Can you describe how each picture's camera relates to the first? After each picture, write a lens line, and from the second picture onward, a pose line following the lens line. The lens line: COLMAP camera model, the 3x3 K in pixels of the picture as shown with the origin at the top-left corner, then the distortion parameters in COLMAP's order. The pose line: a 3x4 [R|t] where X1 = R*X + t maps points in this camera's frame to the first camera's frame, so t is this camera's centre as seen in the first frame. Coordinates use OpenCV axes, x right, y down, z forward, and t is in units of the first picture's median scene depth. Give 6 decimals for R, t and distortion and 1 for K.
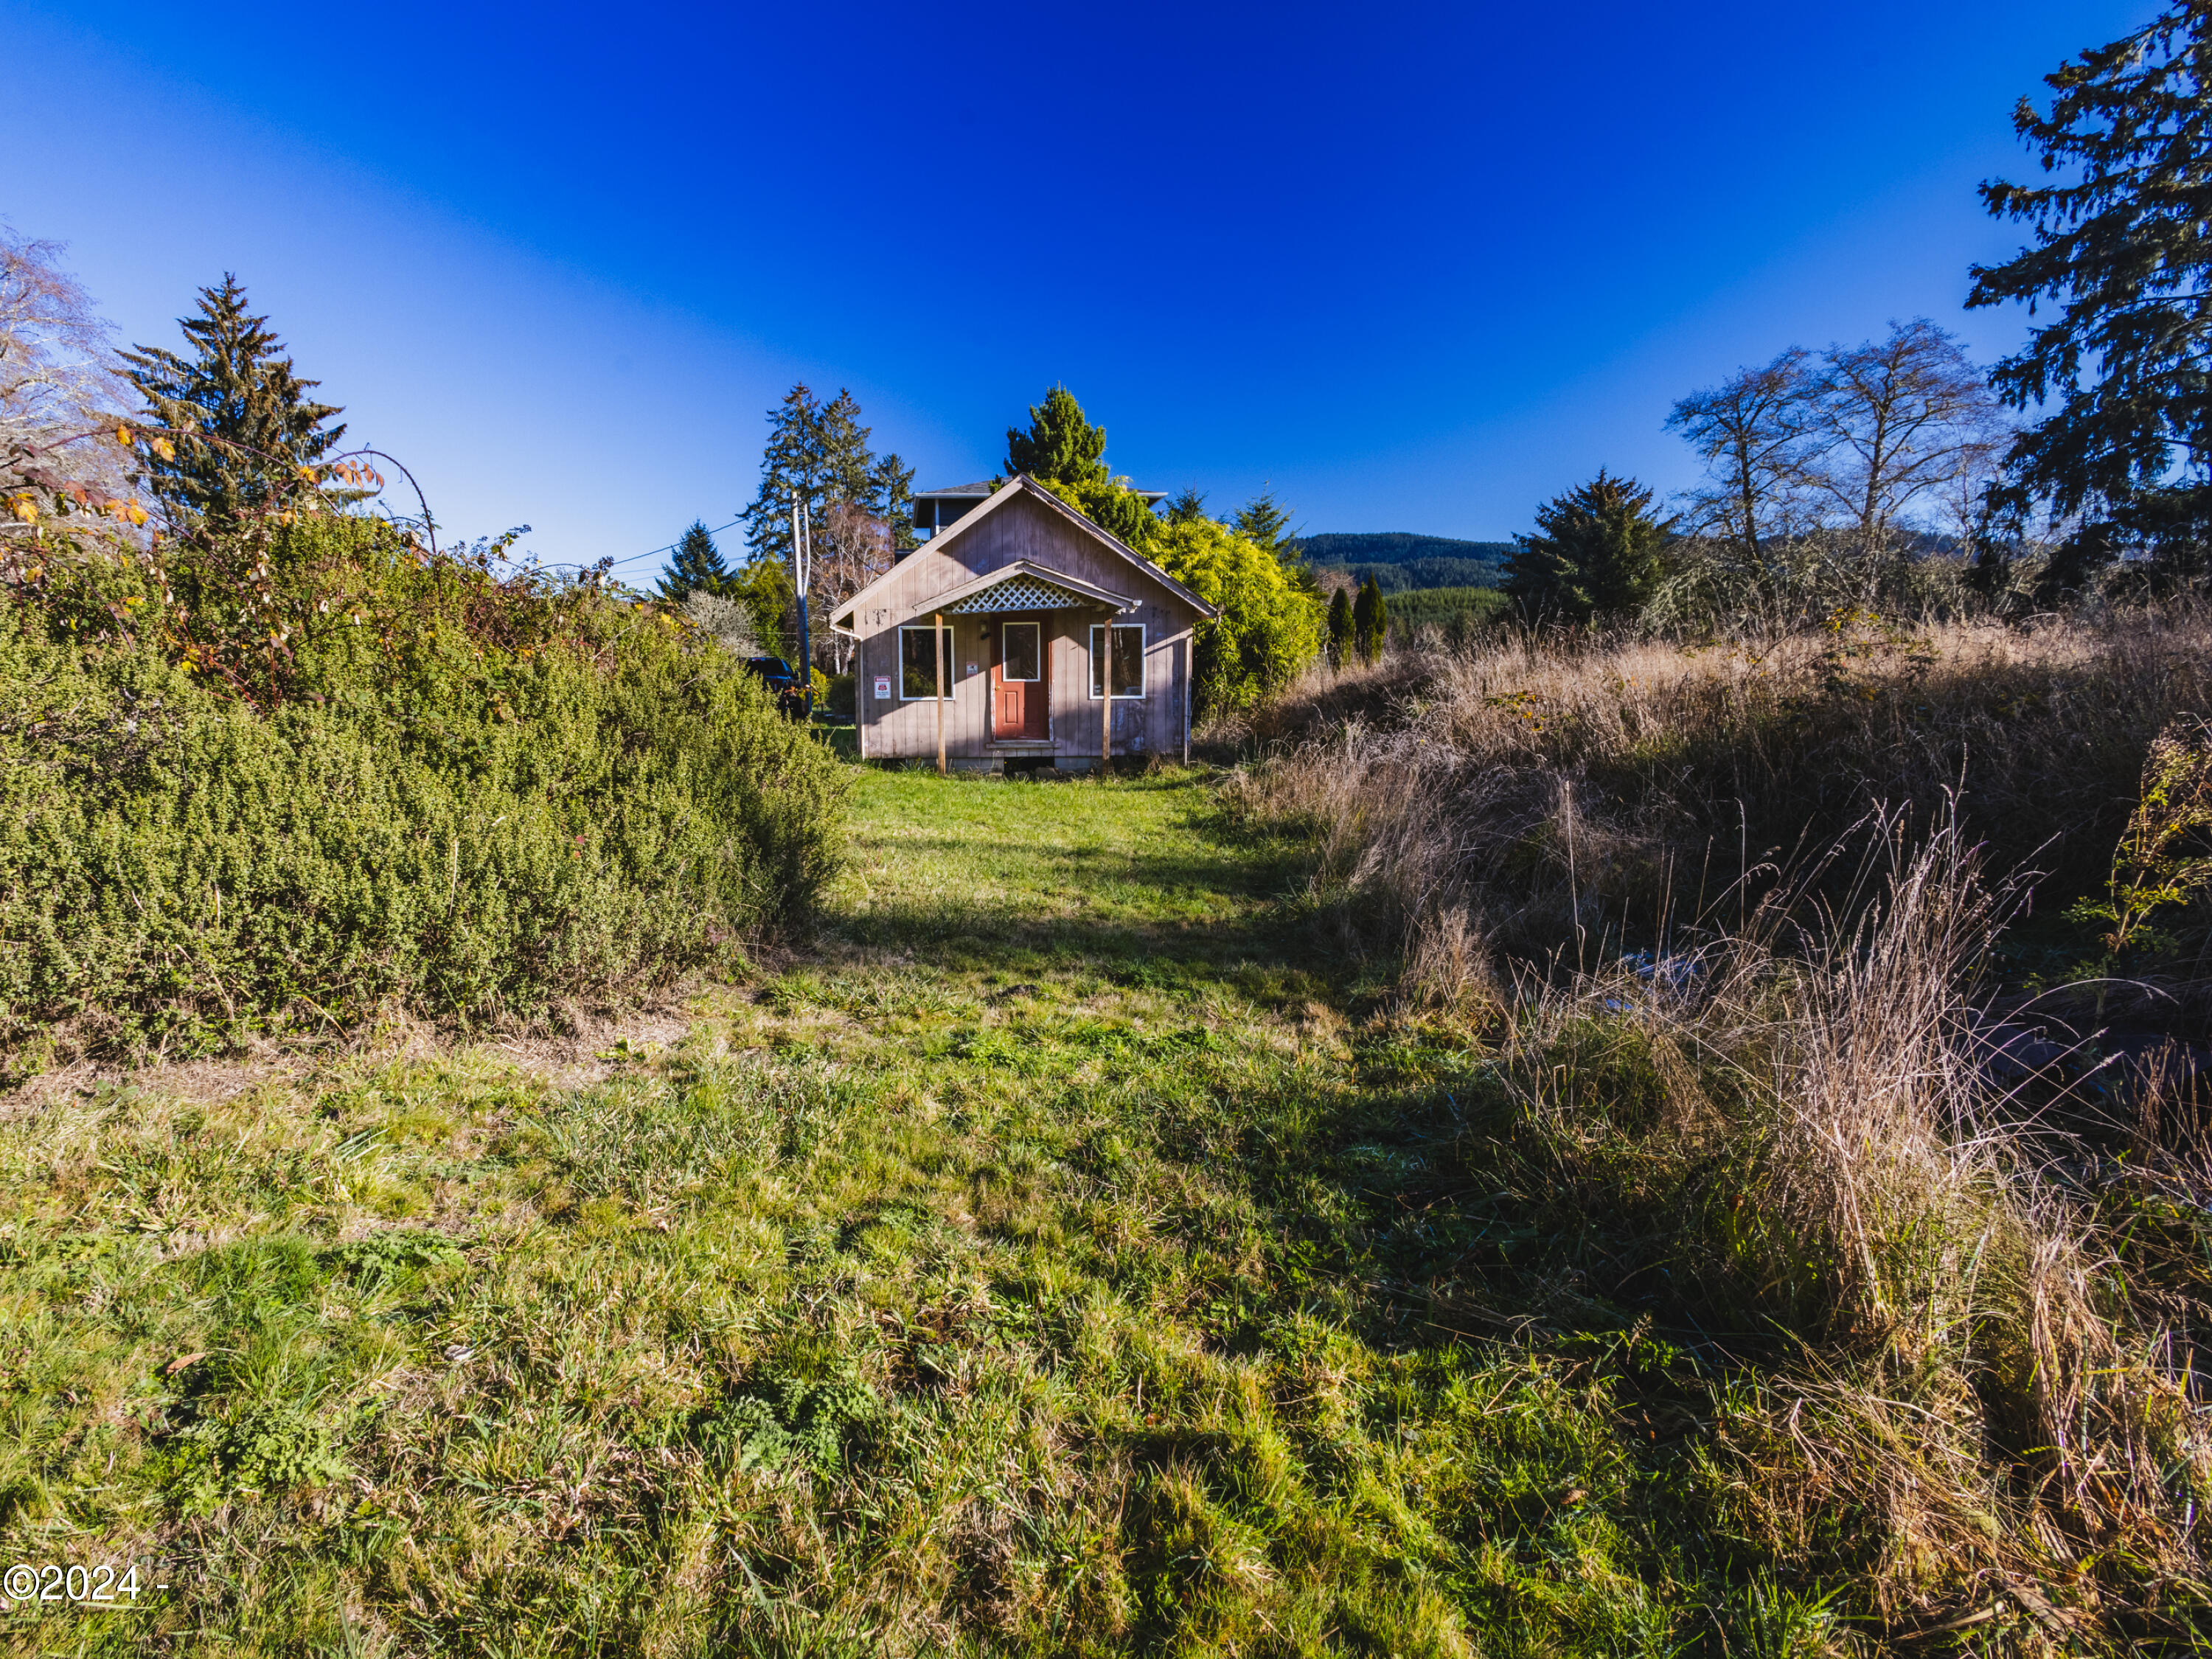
lens RADIAL K [[1121.4, 0, 969.0], [0, 1121.4, 836.5], [0, 0, 1]] dist [-0.000284, -0.001068]
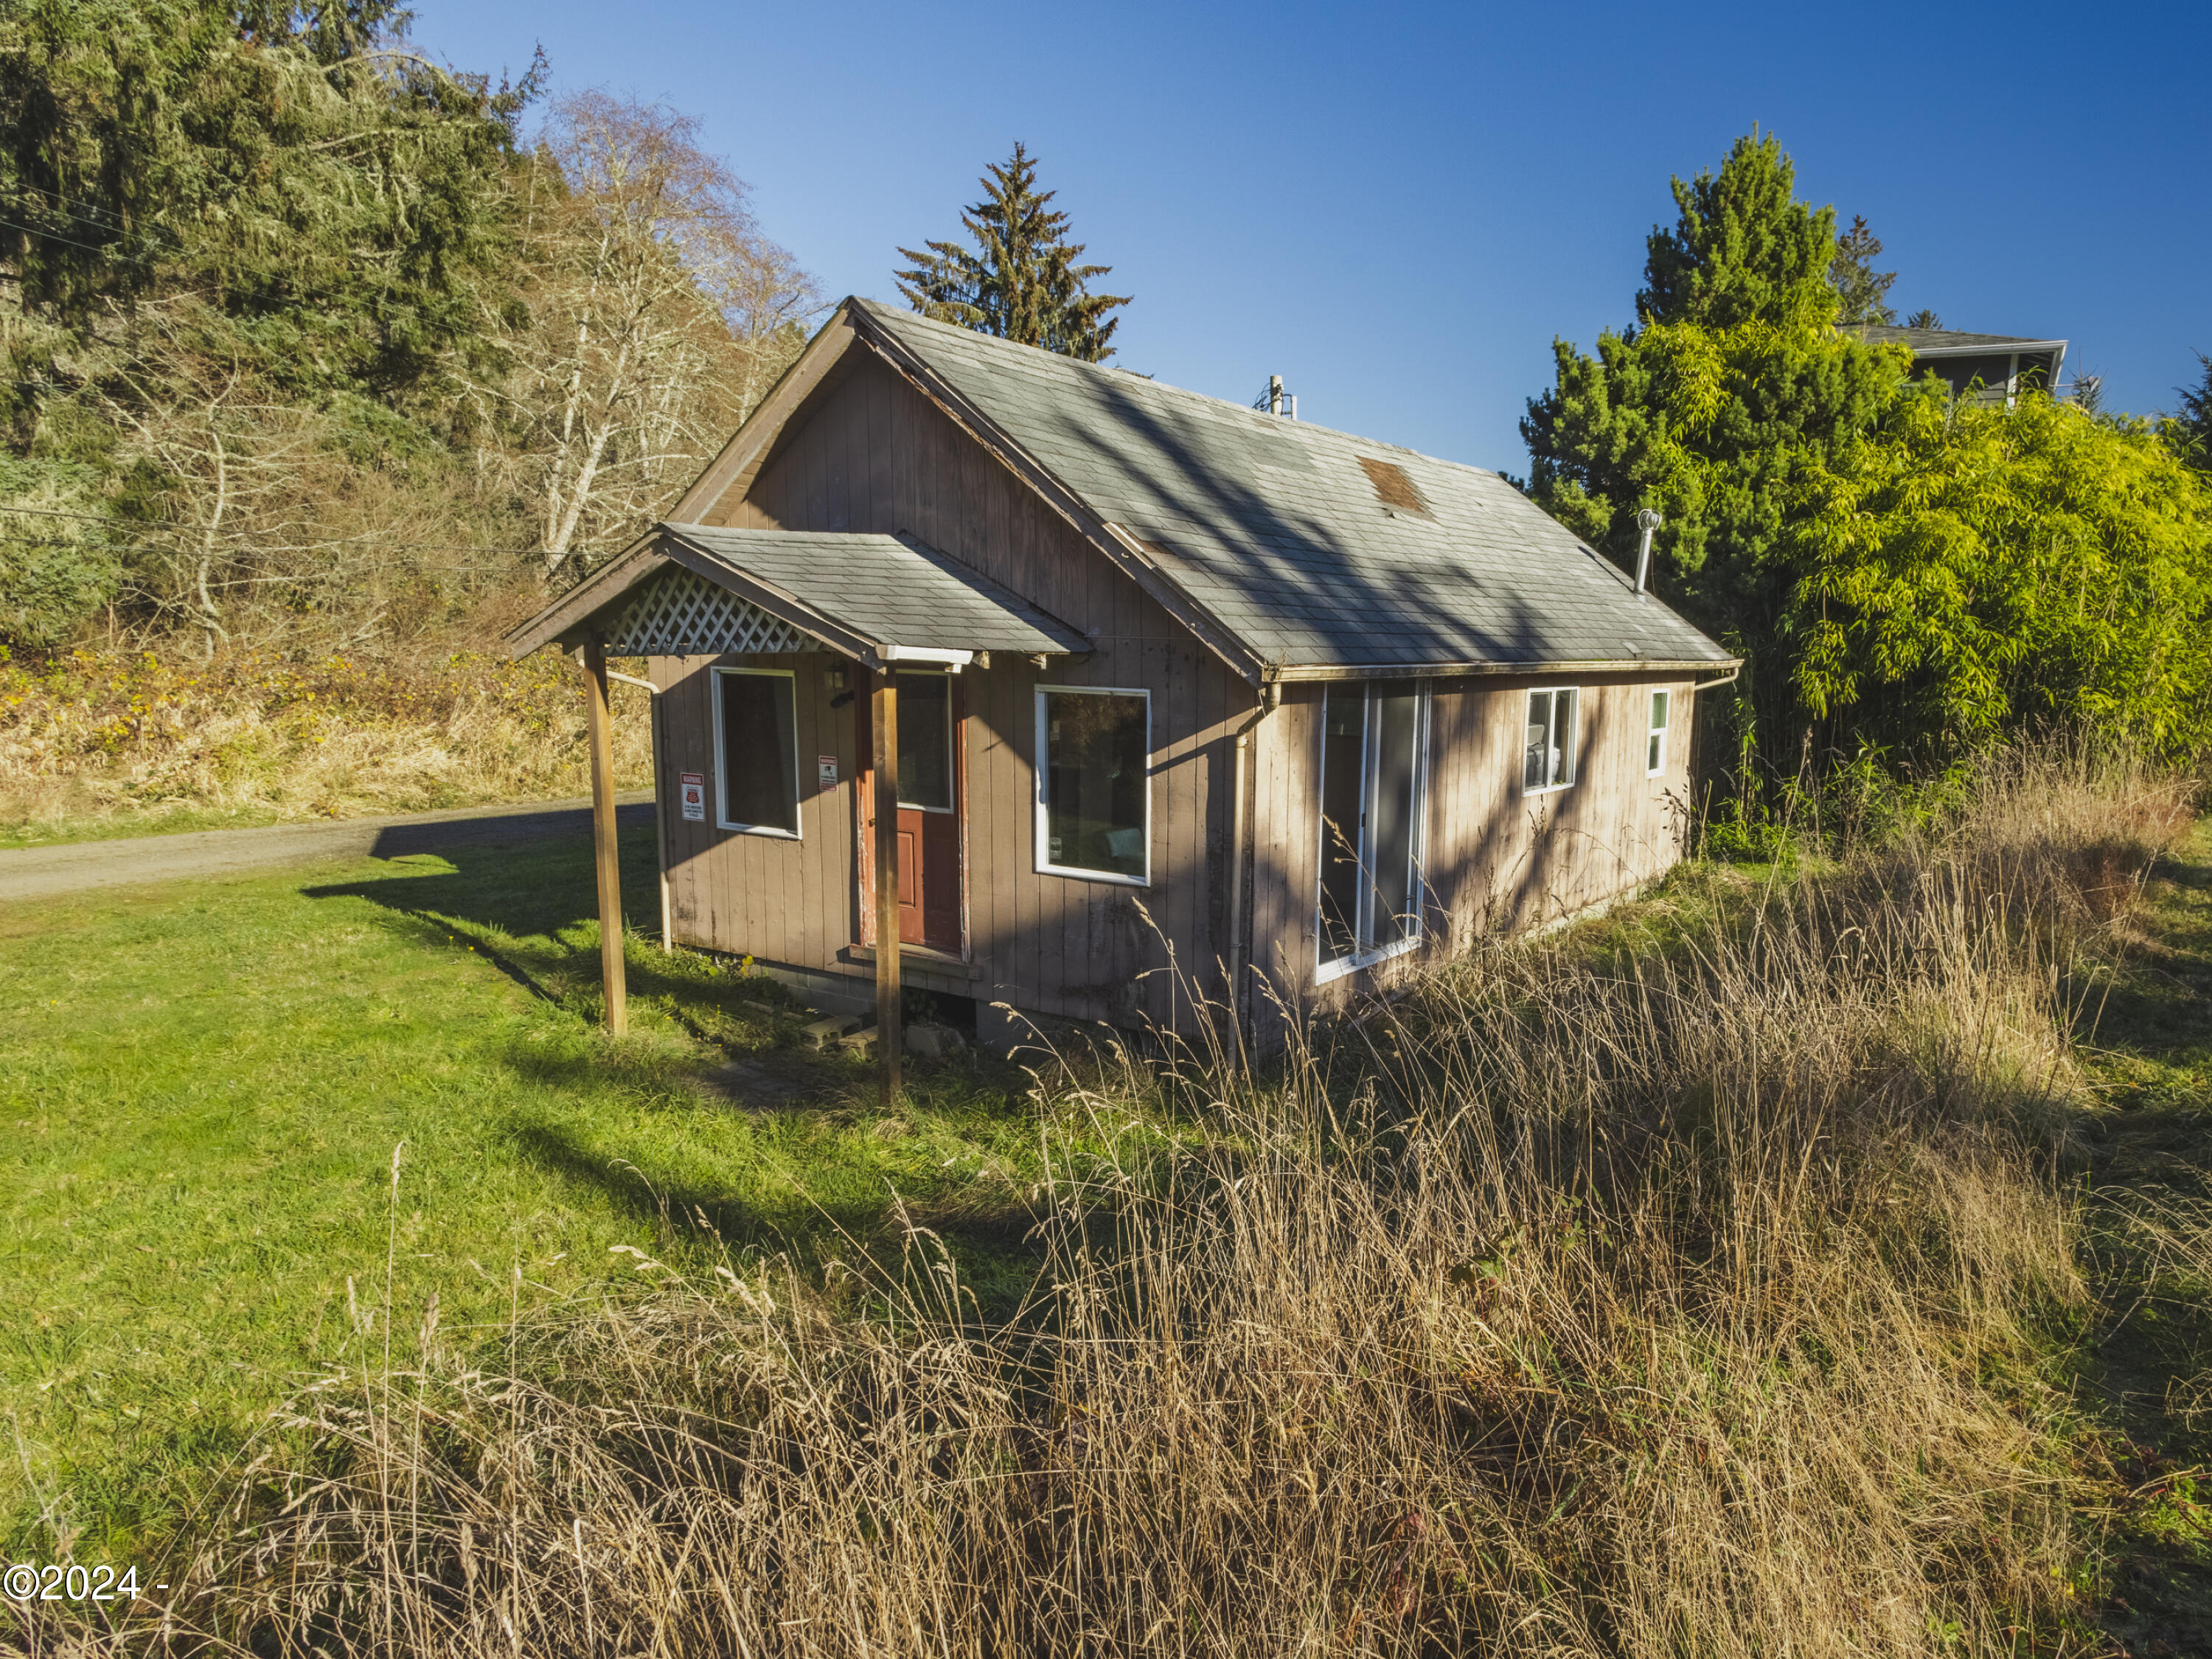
lens RADIAL K [[1442.5, 0, 1336.3], [0, 1442.5, 895.2], [0, 0, 1]] dist [0.004556, 0.001803]
pose [[0.881559, 0.116098, -0.457575, 0.139170], [-0.096952, 0.993151, 0.065199, -0.050273], [0.462011, -0.013114, 0.886777, 0.190264]]
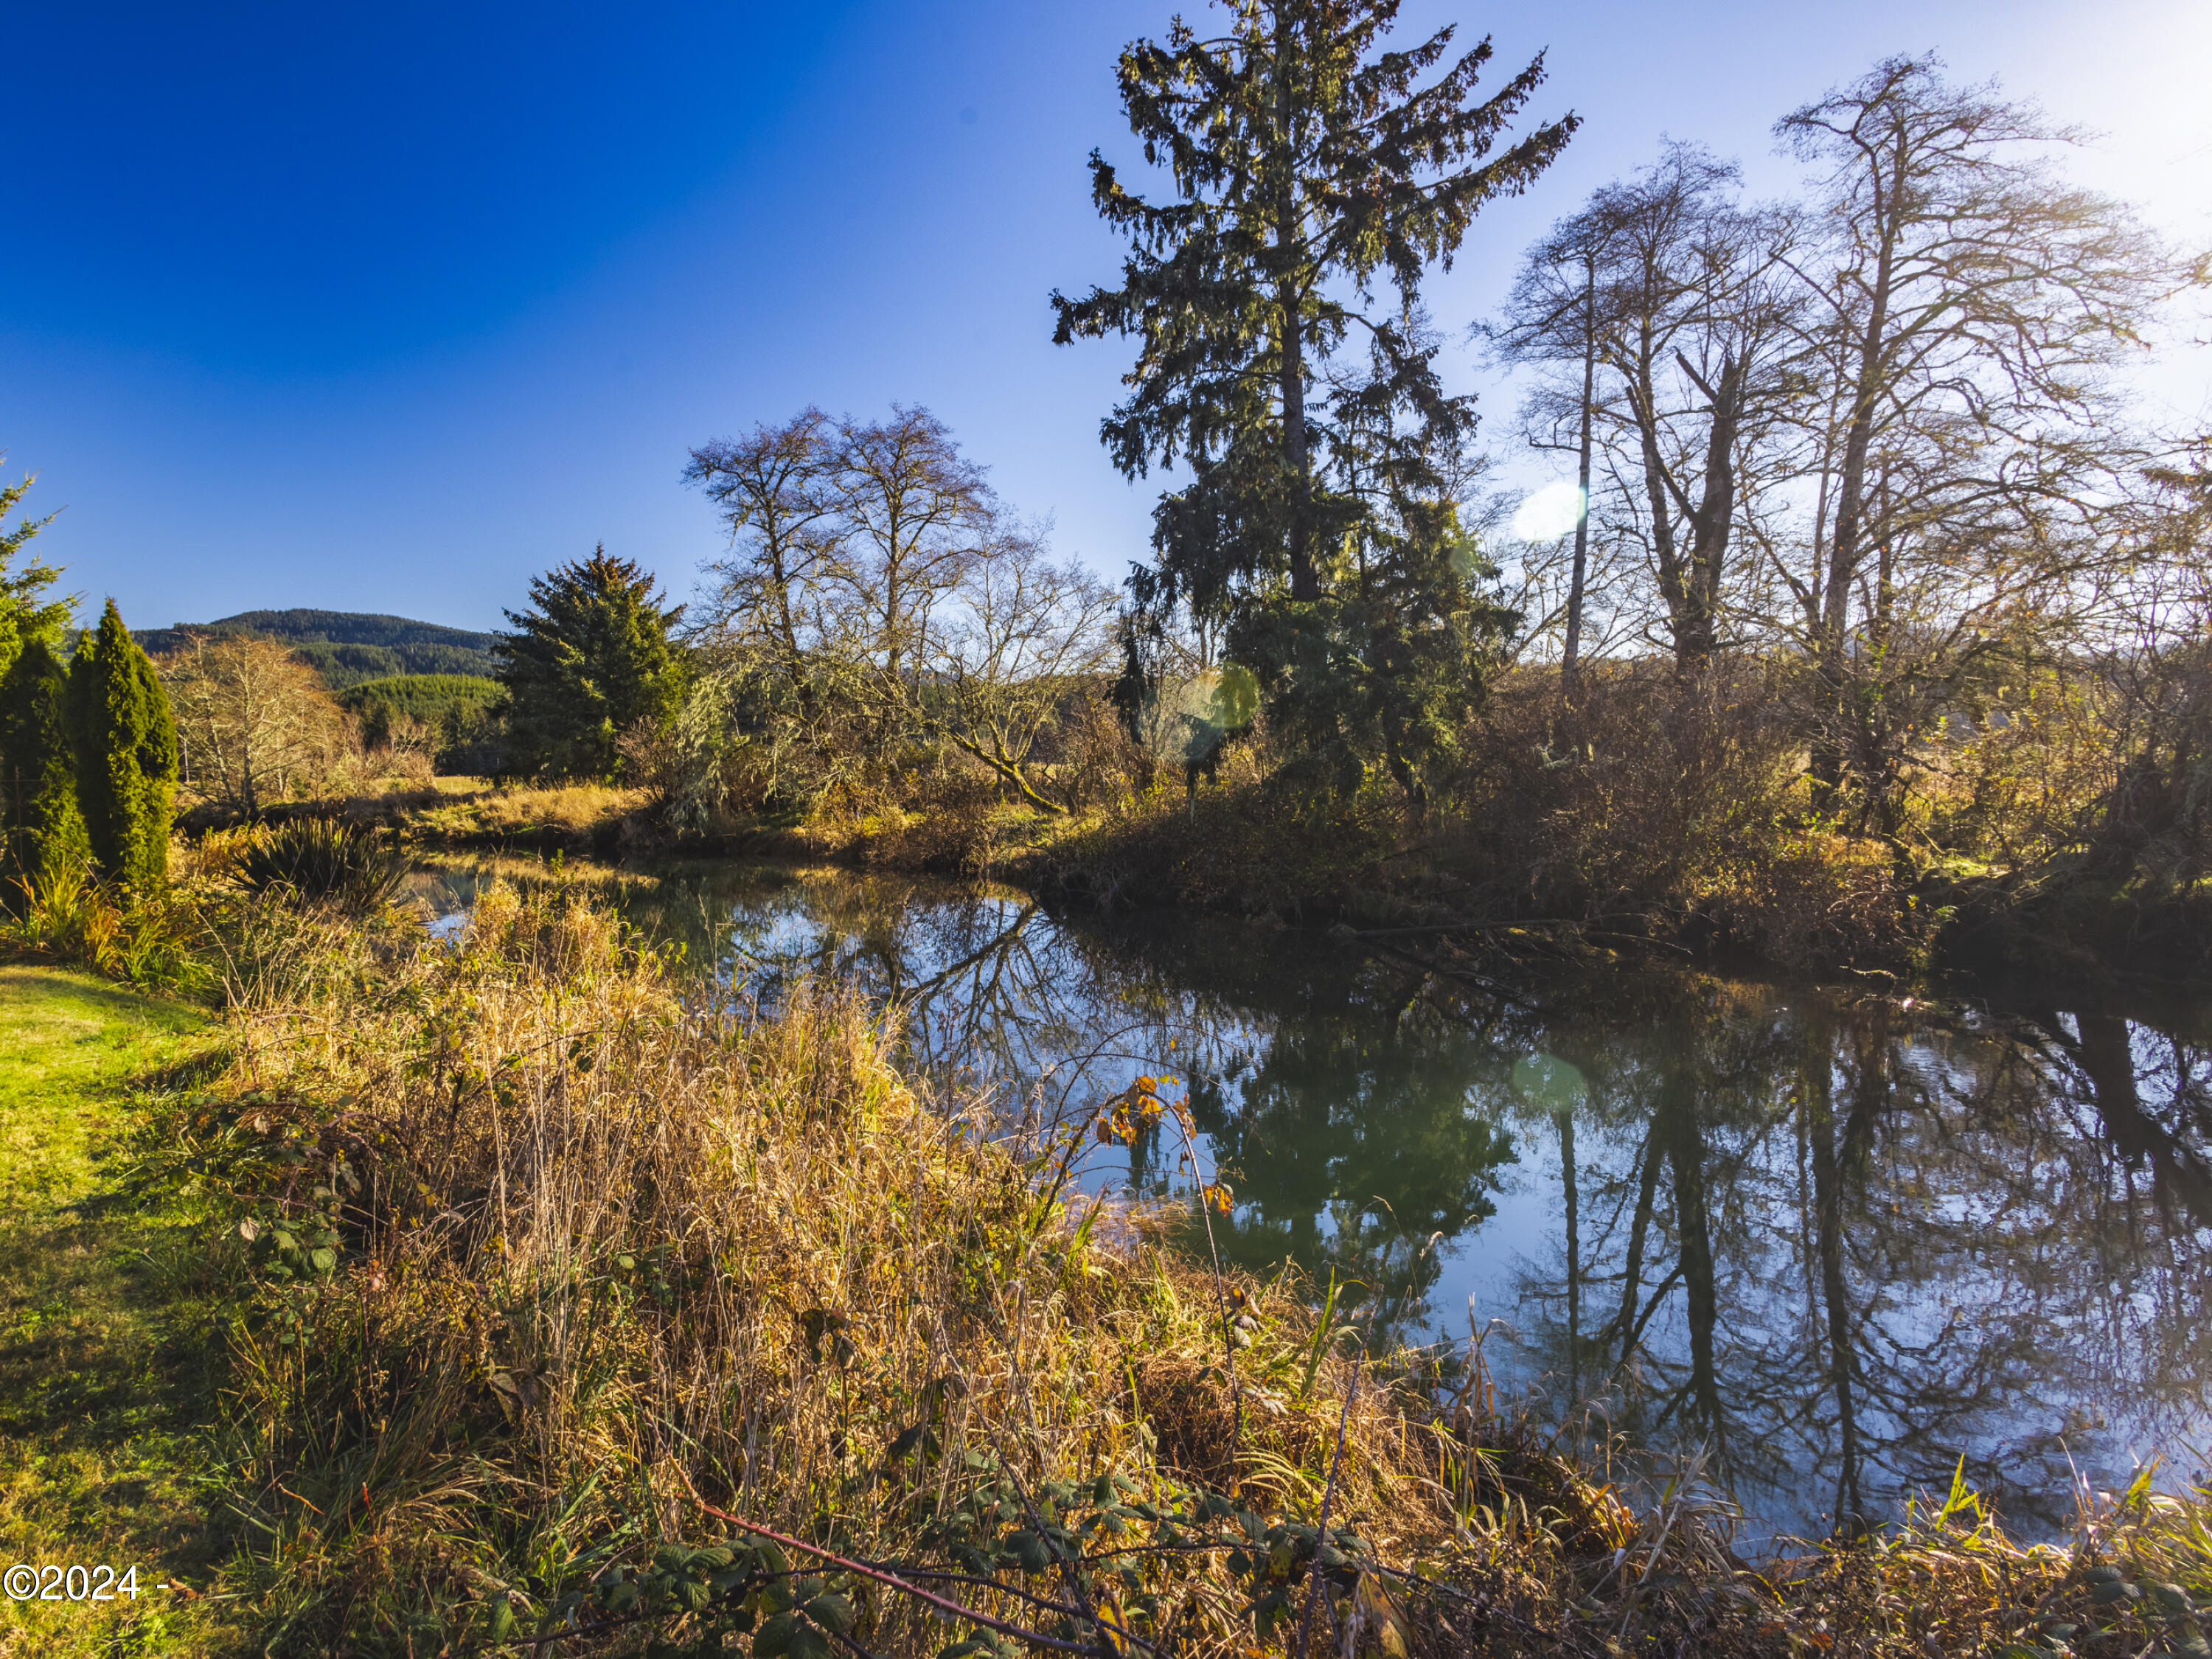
lens RADIAL K [[1121.4, 0, 969.0], [0, 1121.4, 836.5], [0, 0, 1]] dist [-0.000284, -0.001068]
pose [[0.674987, -0.051560, 0.736026, 0.175807], [0.107455, 0.993789, -0.028927, -0.078660], [-0.729963, 0.098615, 0.676335, 0.365600]]
